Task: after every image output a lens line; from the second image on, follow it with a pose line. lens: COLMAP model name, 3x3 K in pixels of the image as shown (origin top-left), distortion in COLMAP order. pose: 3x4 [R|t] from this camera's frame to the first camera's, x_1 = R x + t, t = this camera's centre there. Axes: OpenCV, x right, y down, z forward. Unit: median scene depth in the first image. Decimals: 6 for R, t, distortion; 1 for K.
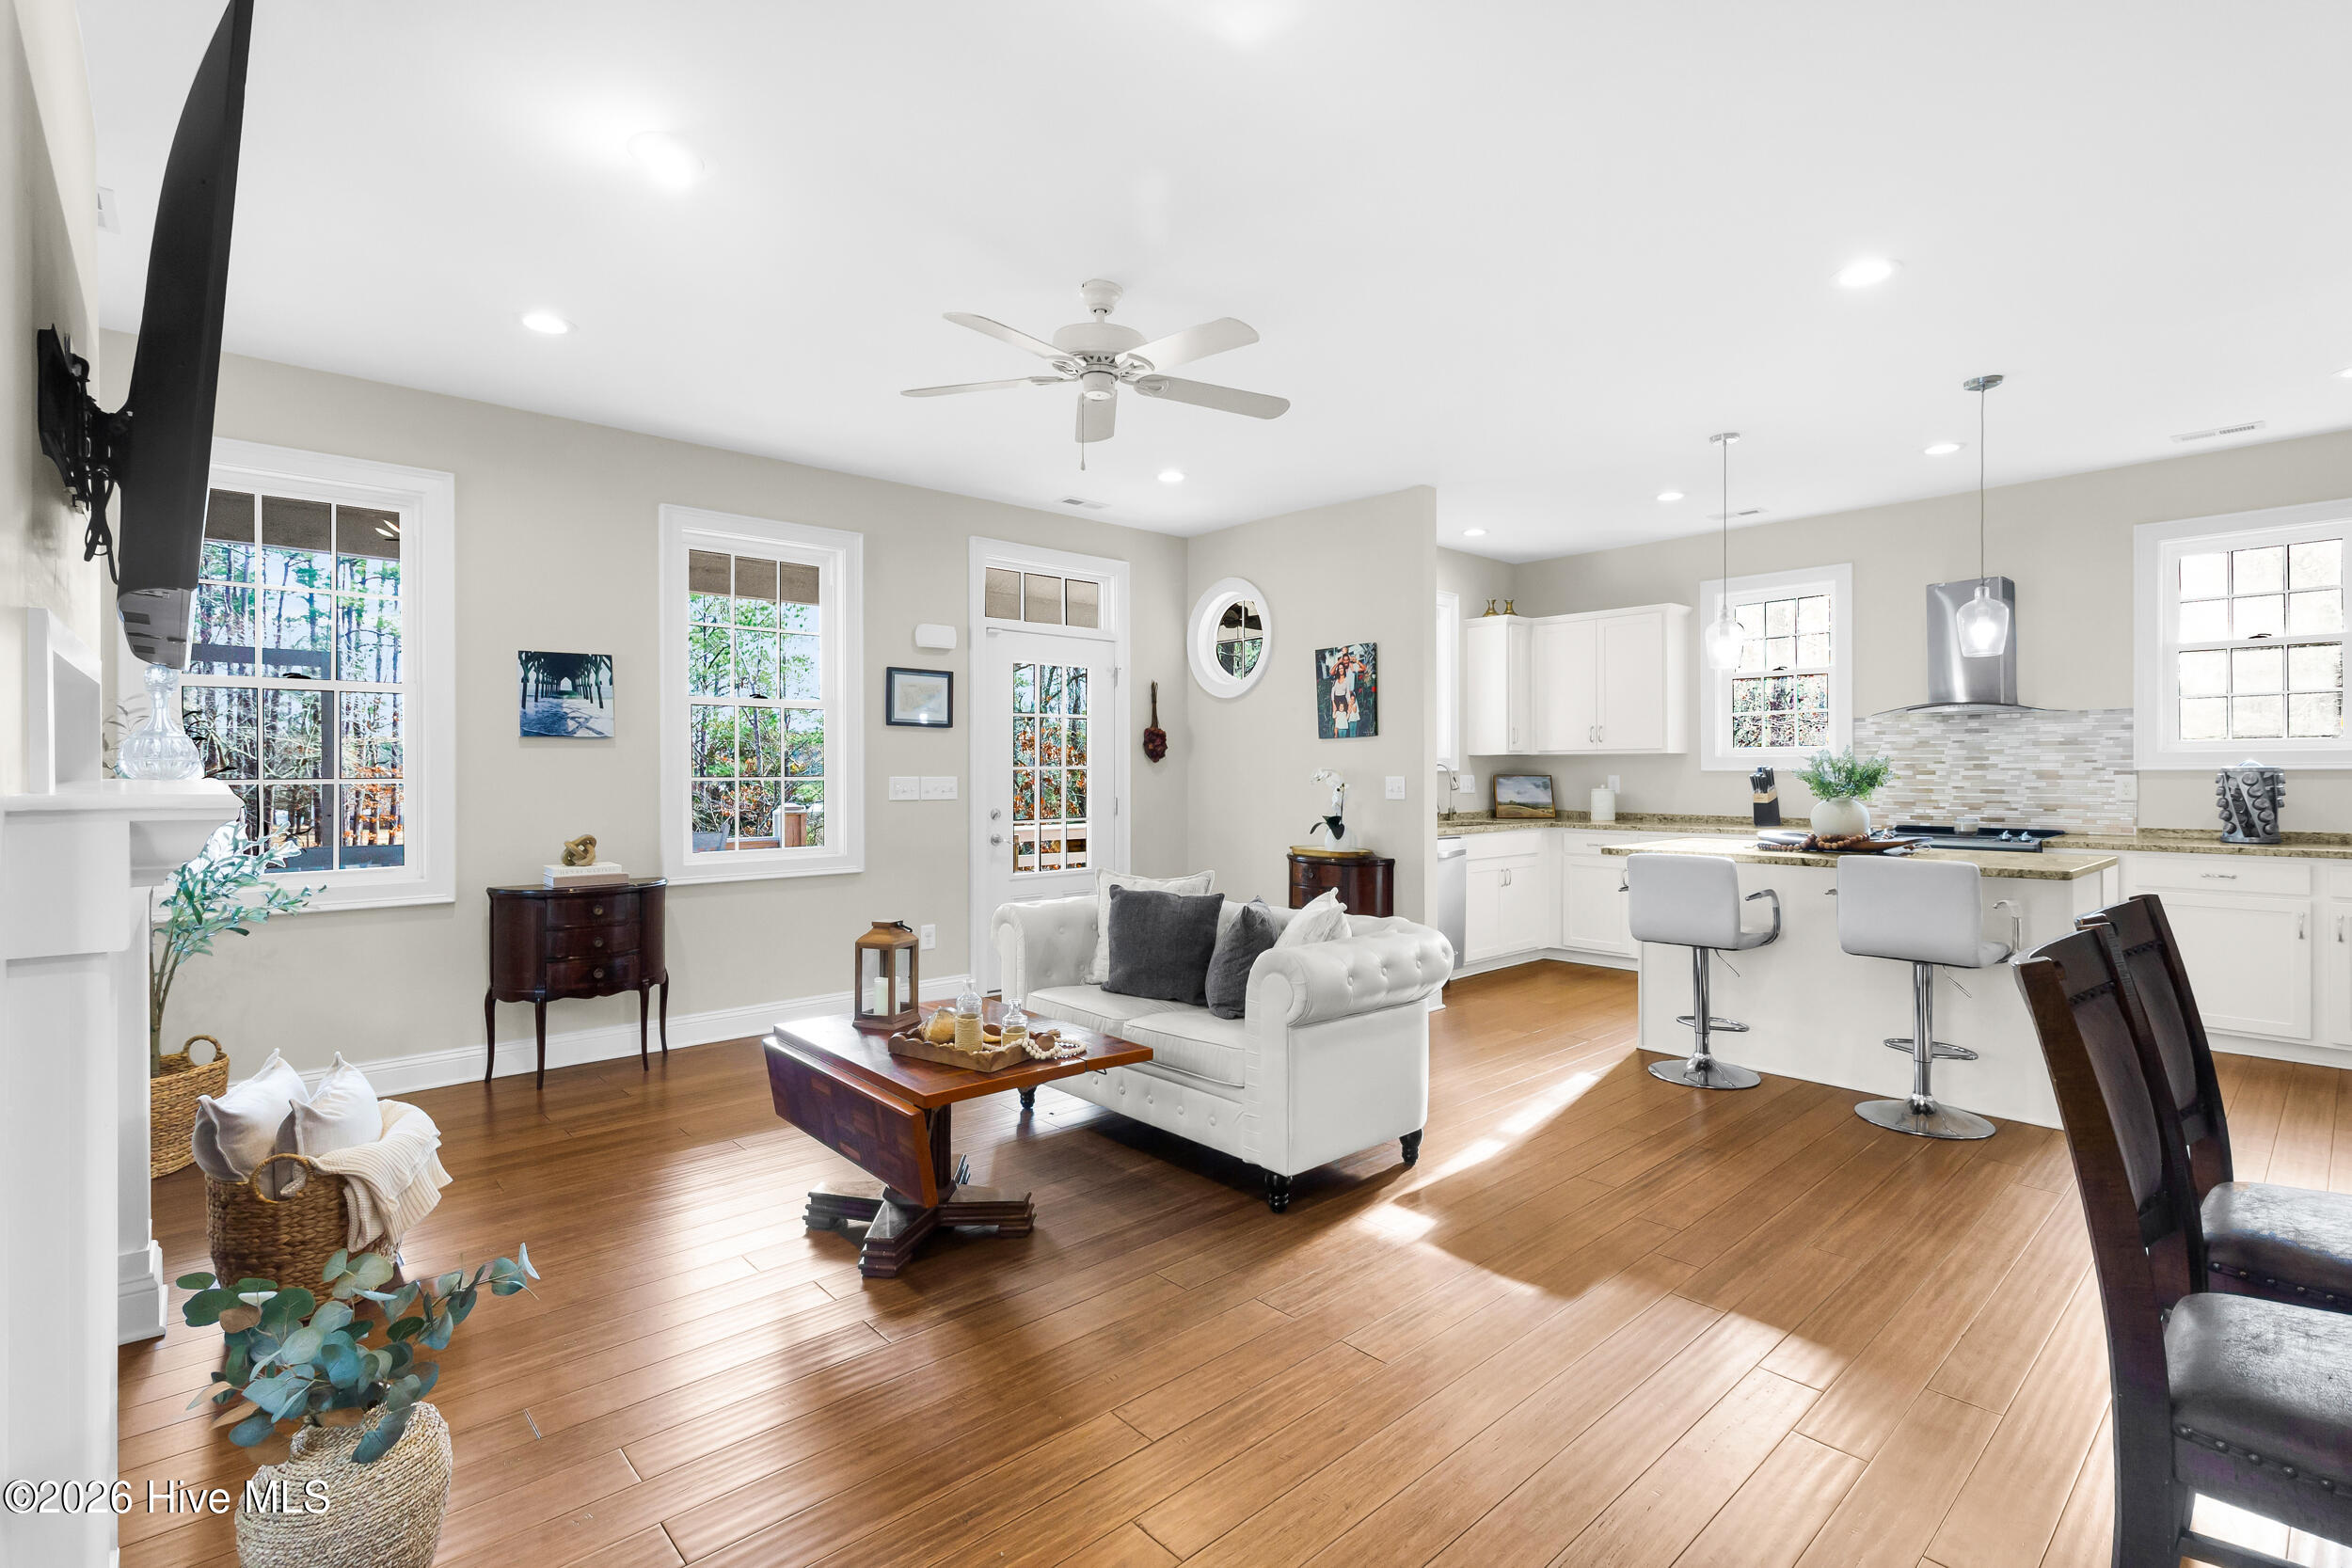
lens RADIAL K [[1149.8, 0, 1182.6], [0, 1149.8, 774.6], [0, 0, 1]] dist [0.011776, 0.000252]
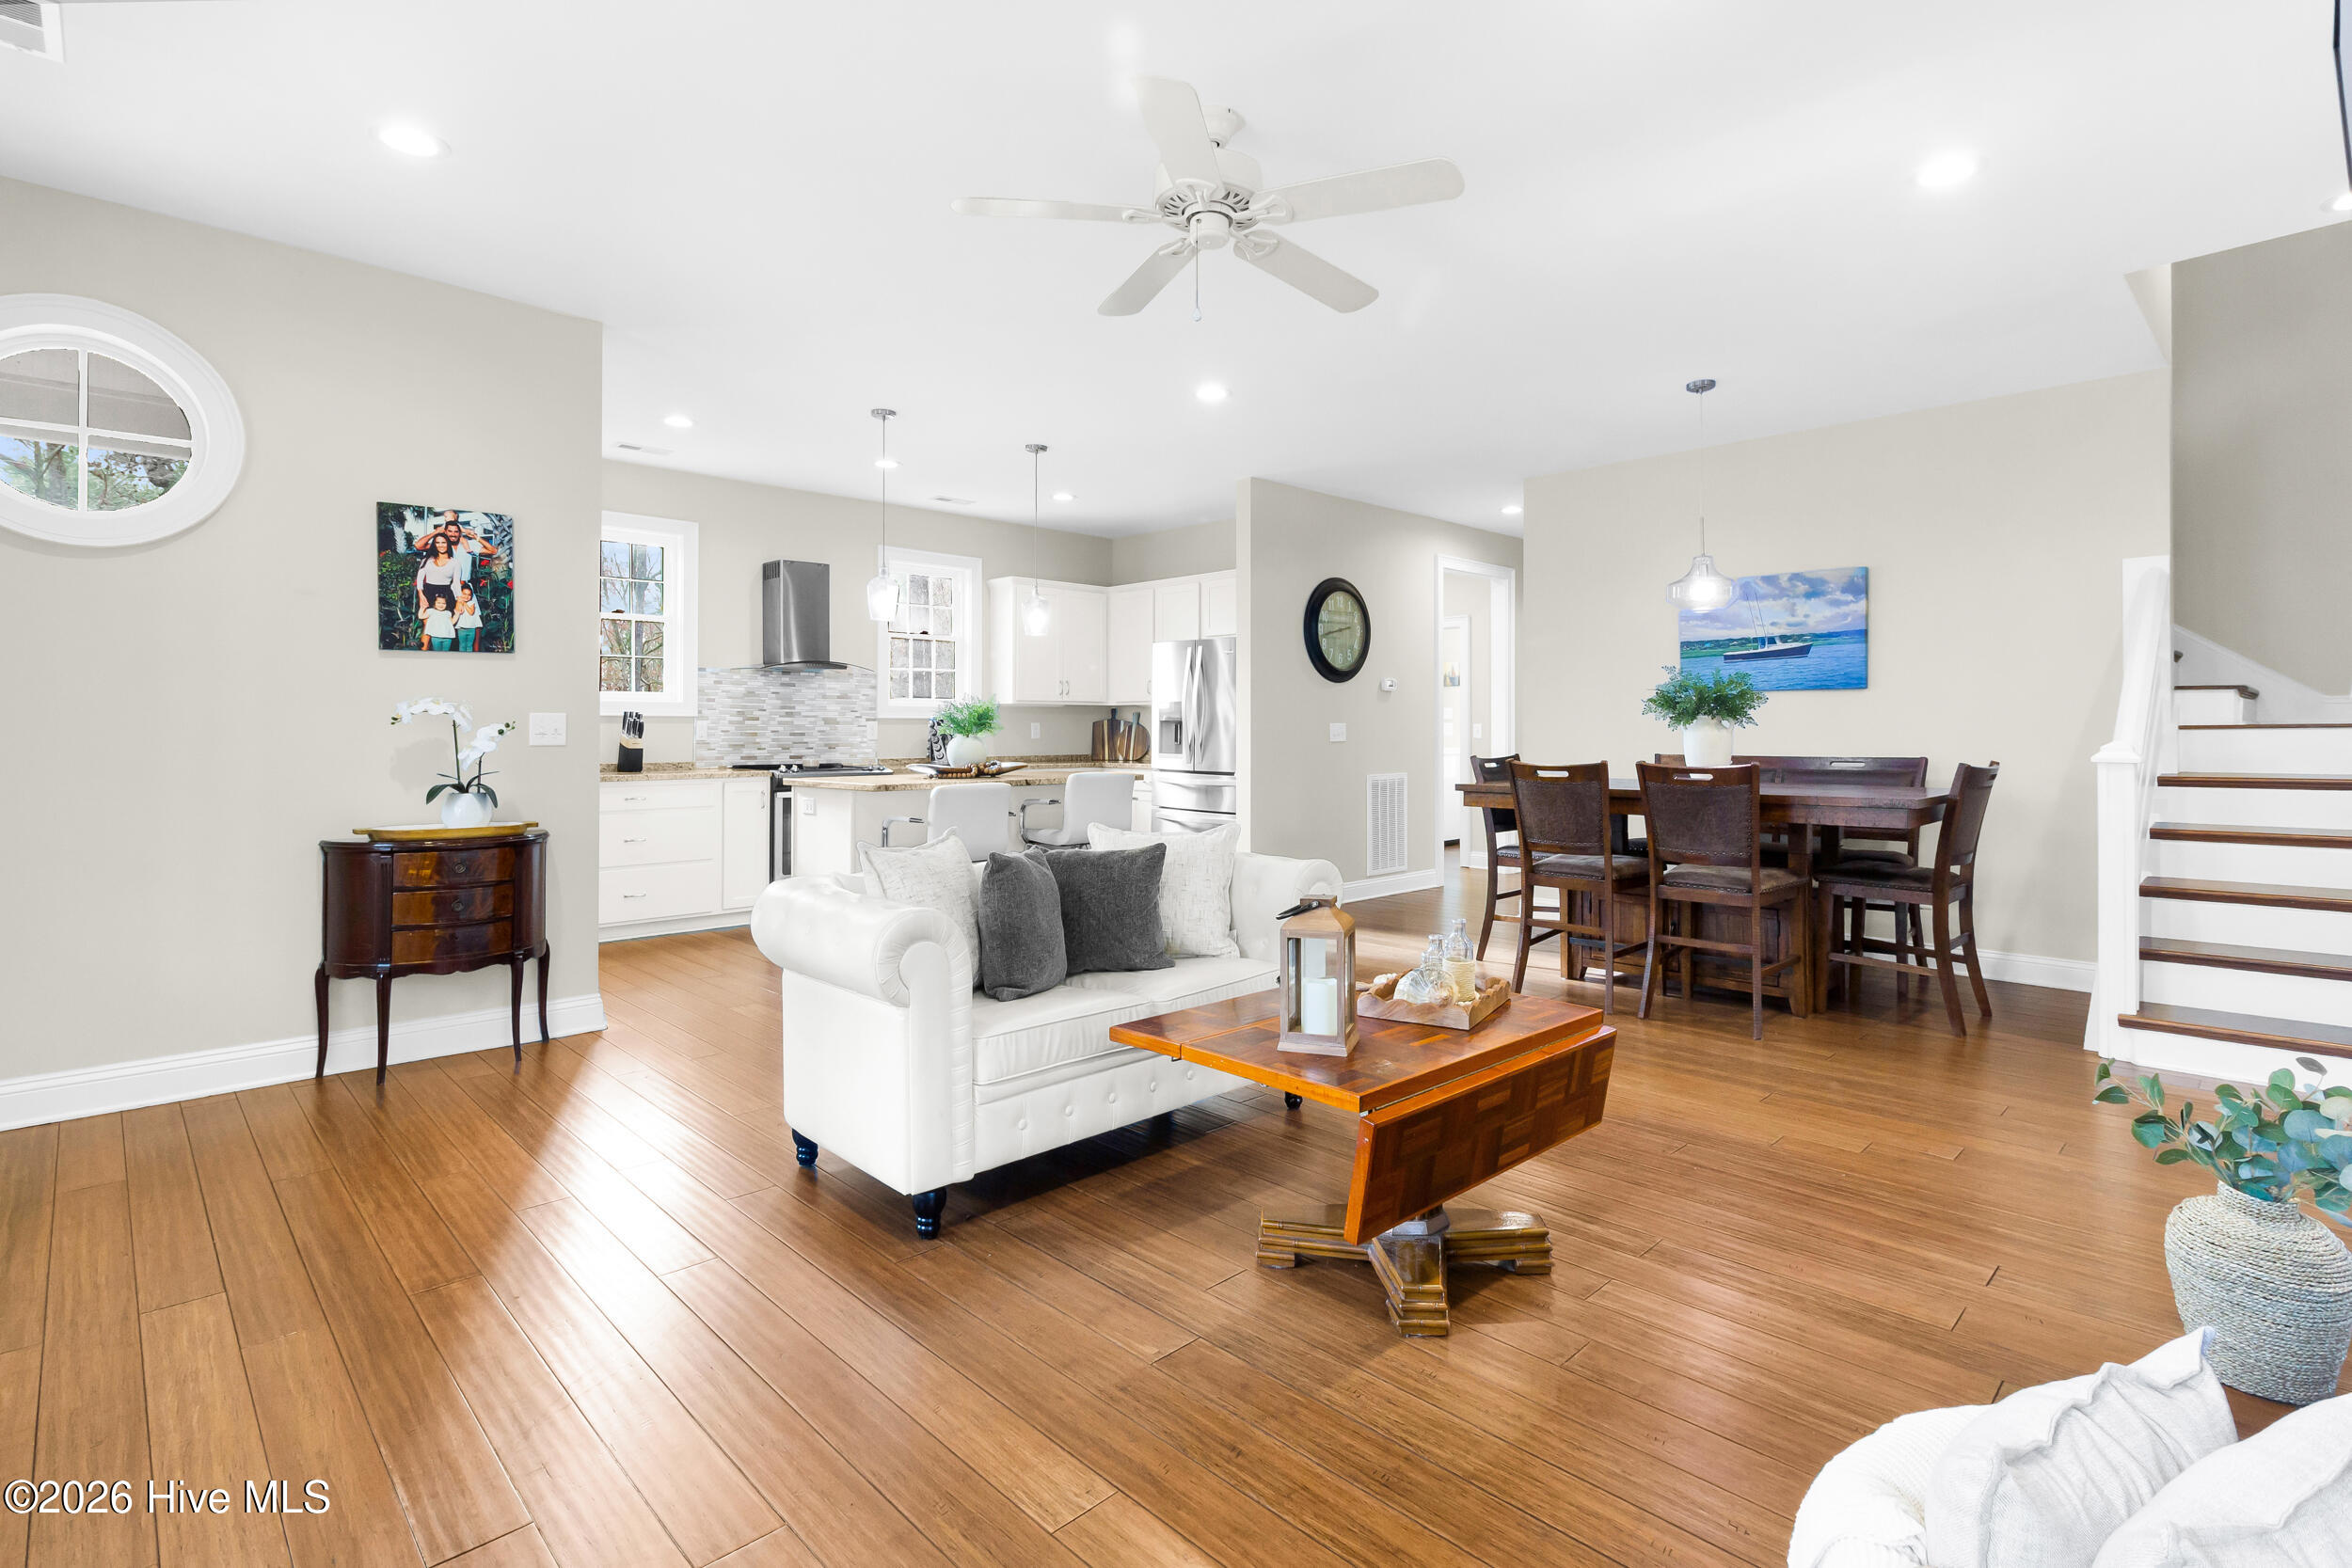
lens RADIAL K [[1149.8, 0, 1181.1], [0, 1149.8, 737.8], [0, 0, 1]] dist [0.011776, 0.000252]
pose [[-0.055044, -0.001944, 0.998482, -0.534783], [0.005156, 0.999984, 0.002232, 0.017123], [-0.998471, 0.005271, -0.055033, 0.636340]]
